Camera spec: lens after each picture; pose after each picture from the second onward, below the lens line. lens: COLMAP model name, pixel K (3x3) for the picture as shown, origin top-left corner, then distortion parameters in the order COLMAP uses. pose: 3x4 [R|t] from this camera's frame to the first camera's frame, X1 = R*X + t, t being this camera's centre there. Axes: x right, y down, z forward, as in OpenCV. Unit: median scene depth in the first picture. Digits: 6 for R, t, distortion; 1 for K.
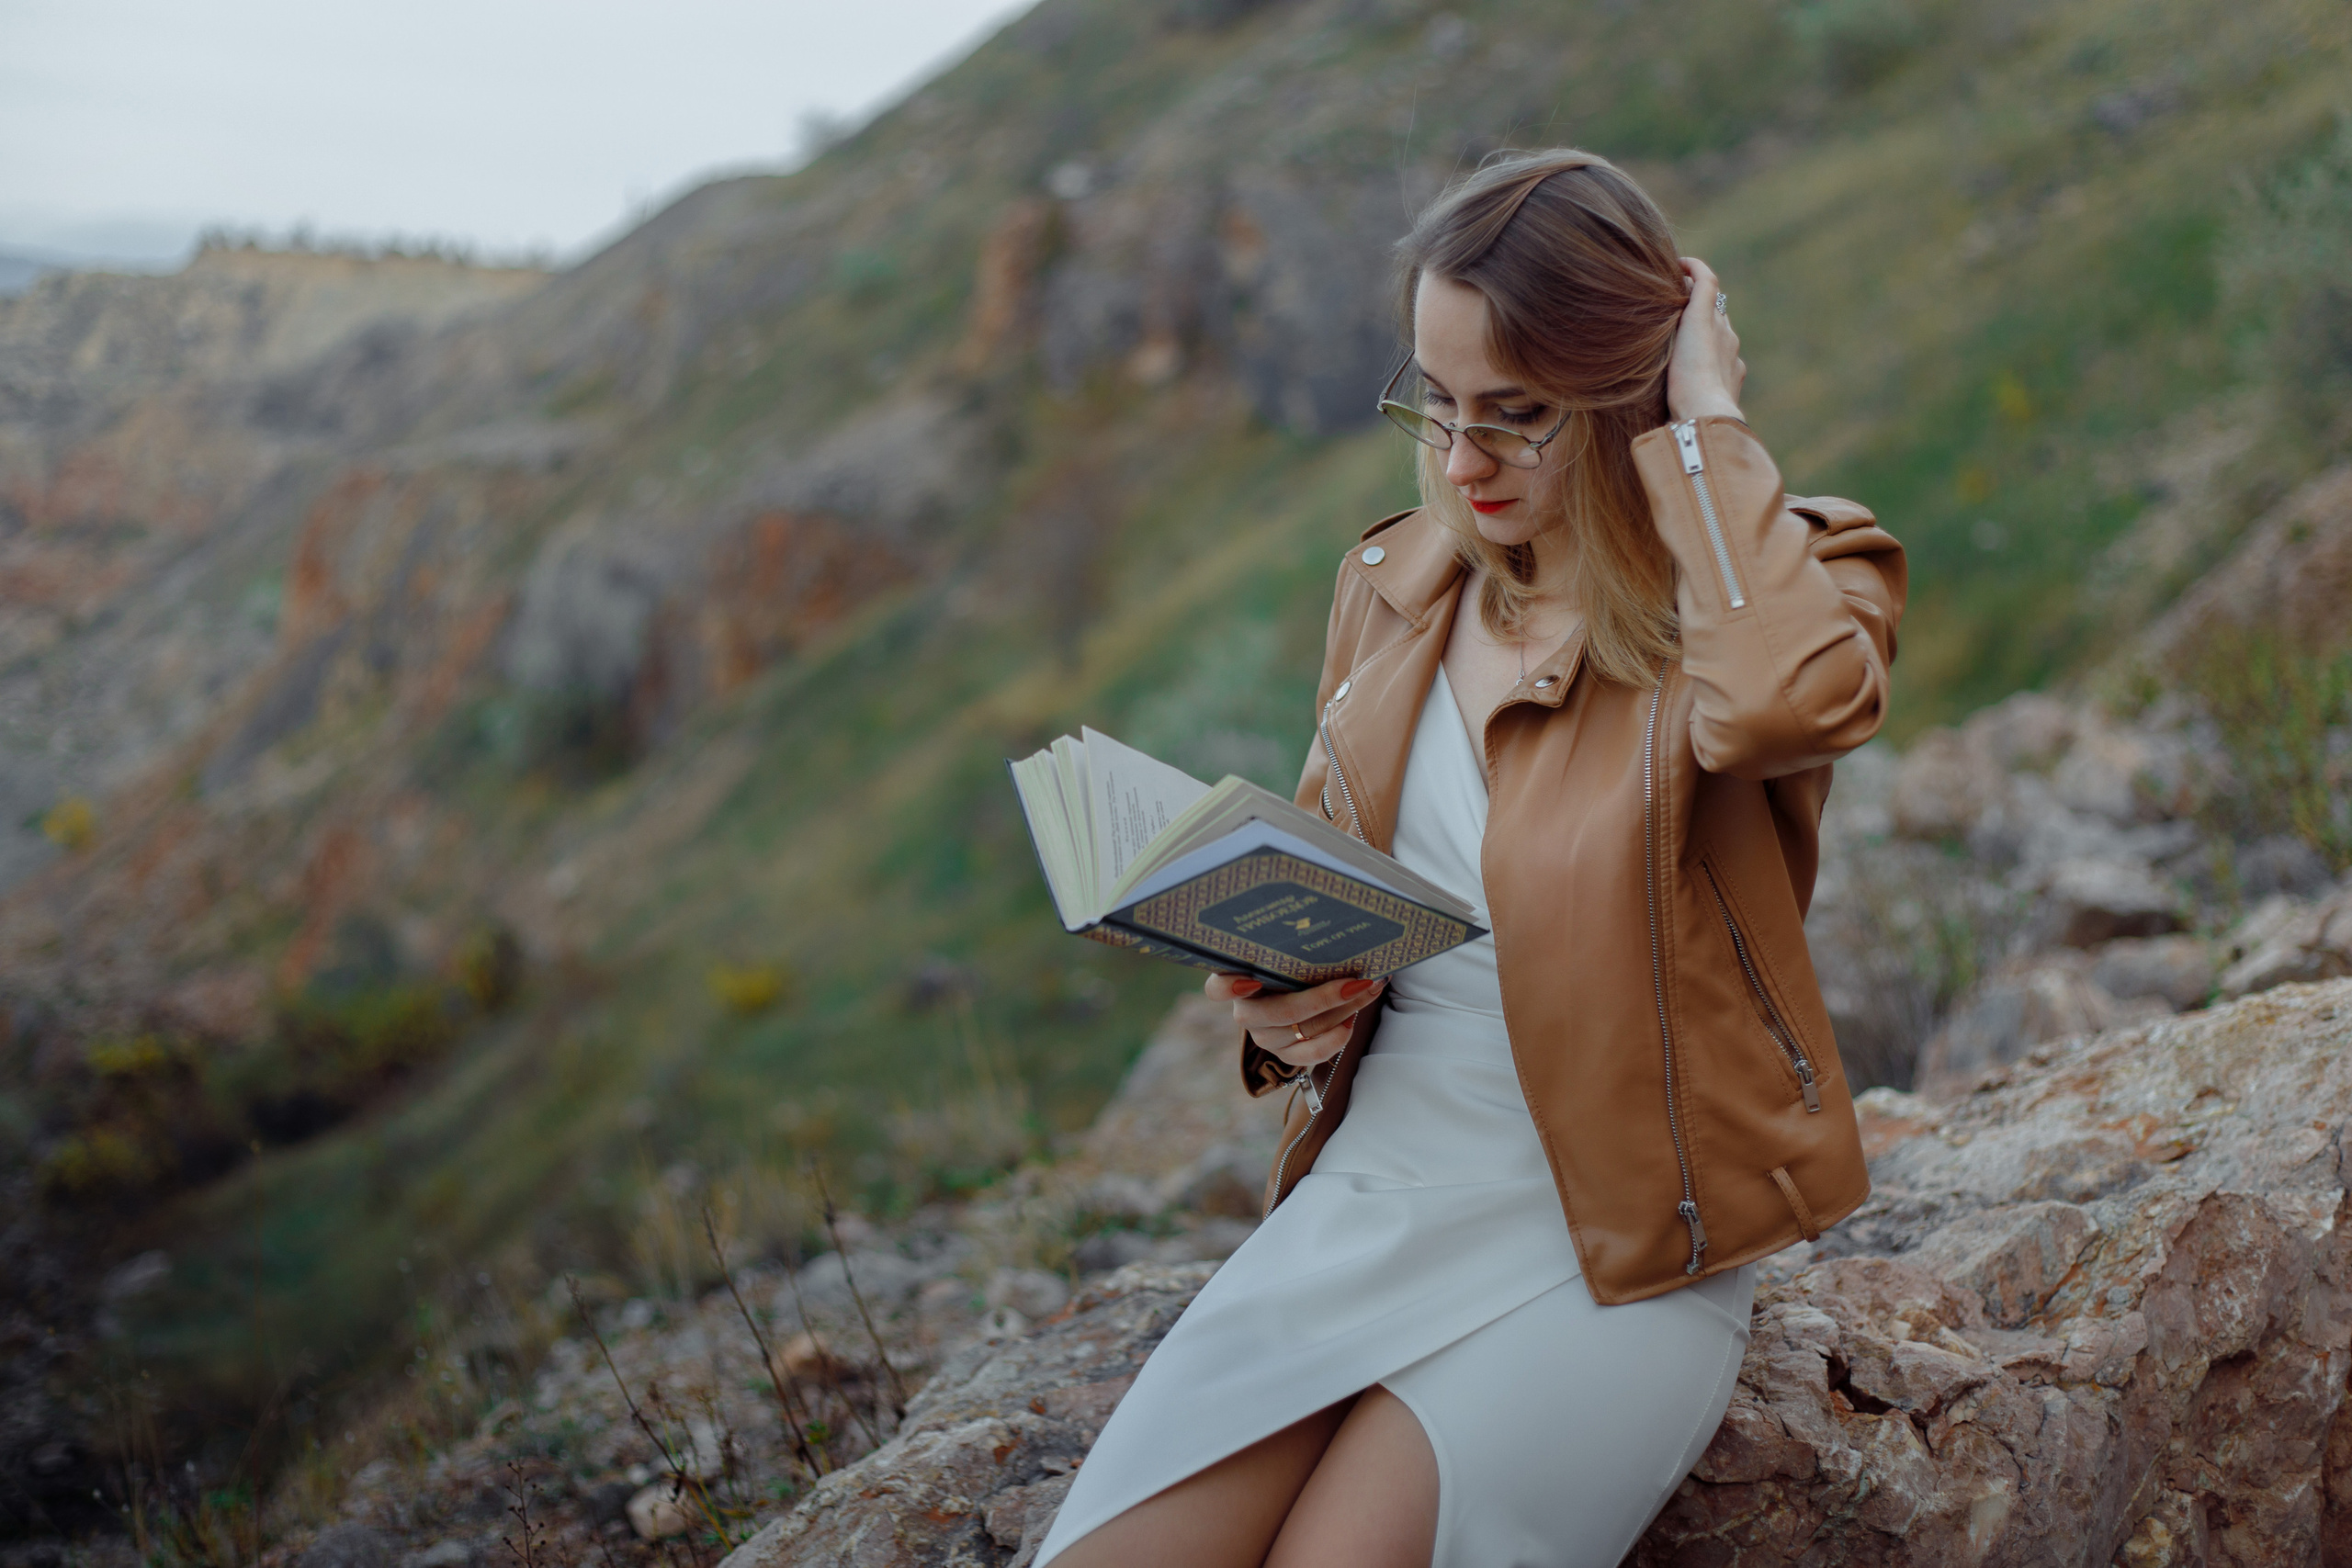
lens RADIAL K [[3423.9, 0, 1170.8], [0, 3423.9, 767.6], [0, 0, 1]] dist [0.042752, 0.000000]
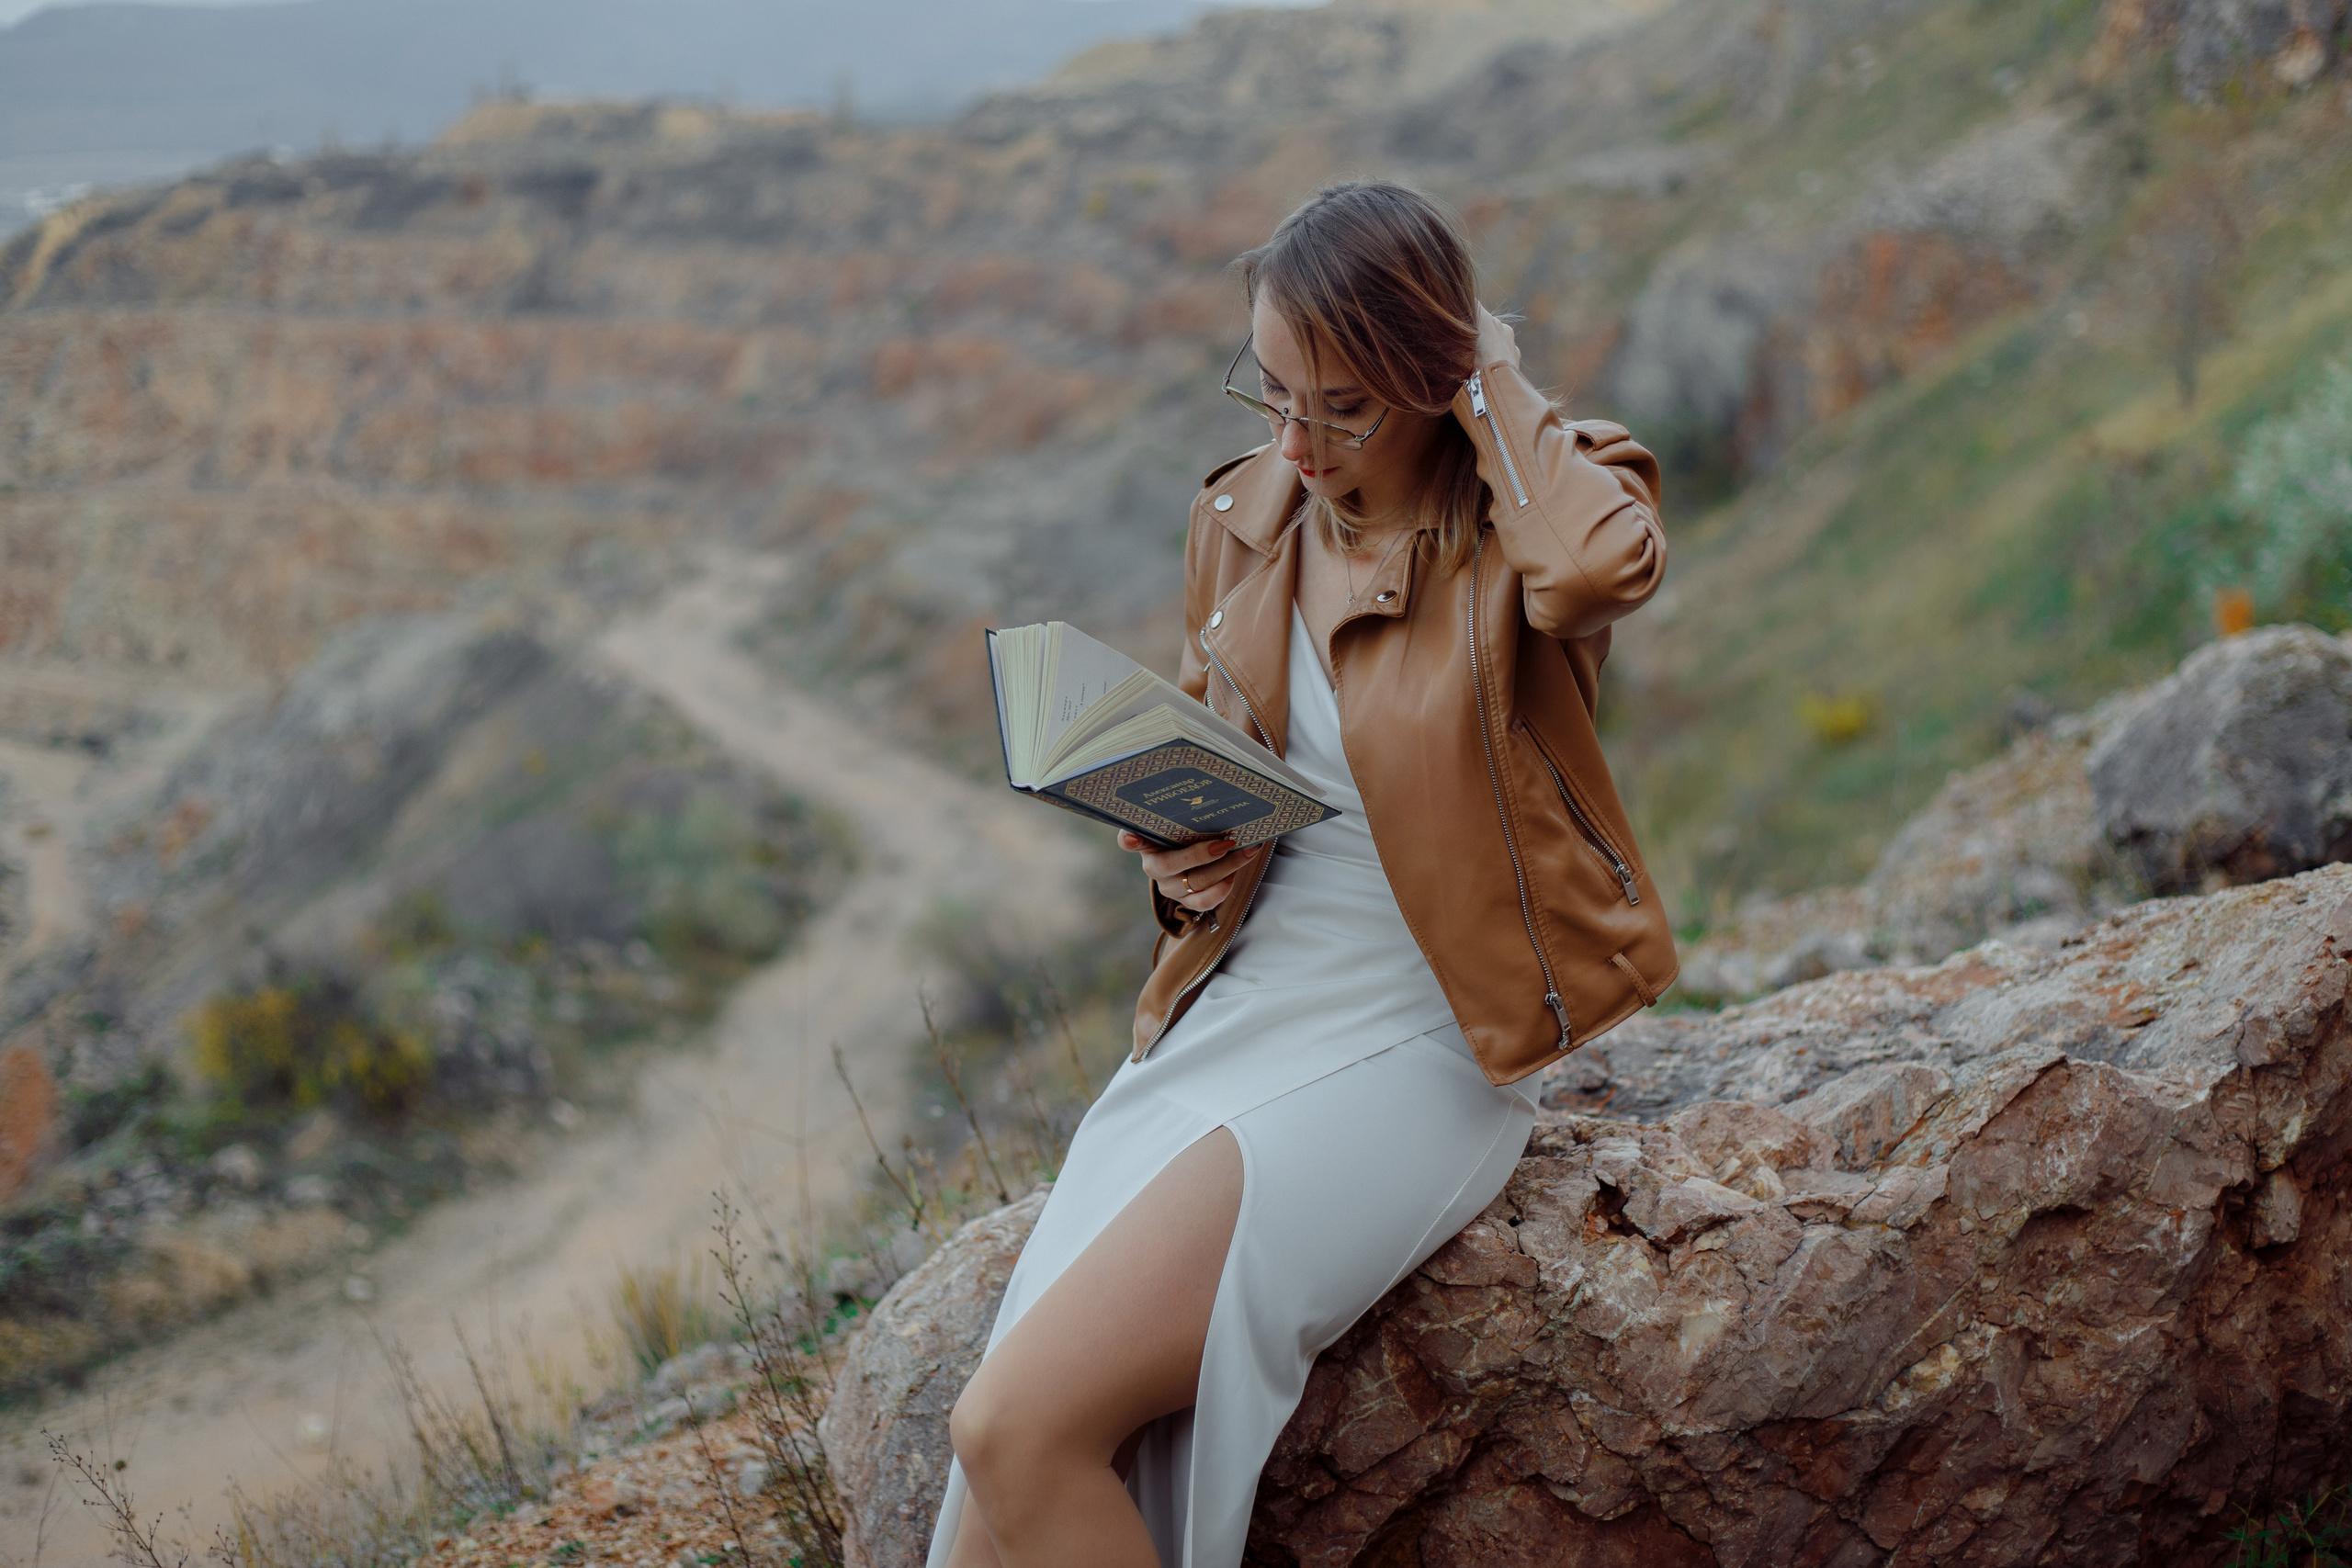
lens RADIAL K [[3423.9, 0, 1185.3], [0, 3423.9, 803.0], [0, 0, 1]] dist [0.042752, 0.000000]
pose [[0.946837, 0.035569, -0.319740, 0.383057], [-0.006023, 0.995655, 0.092924, -0.059584], [0.321656, -0.086058, 0.942938, -0.122746]]
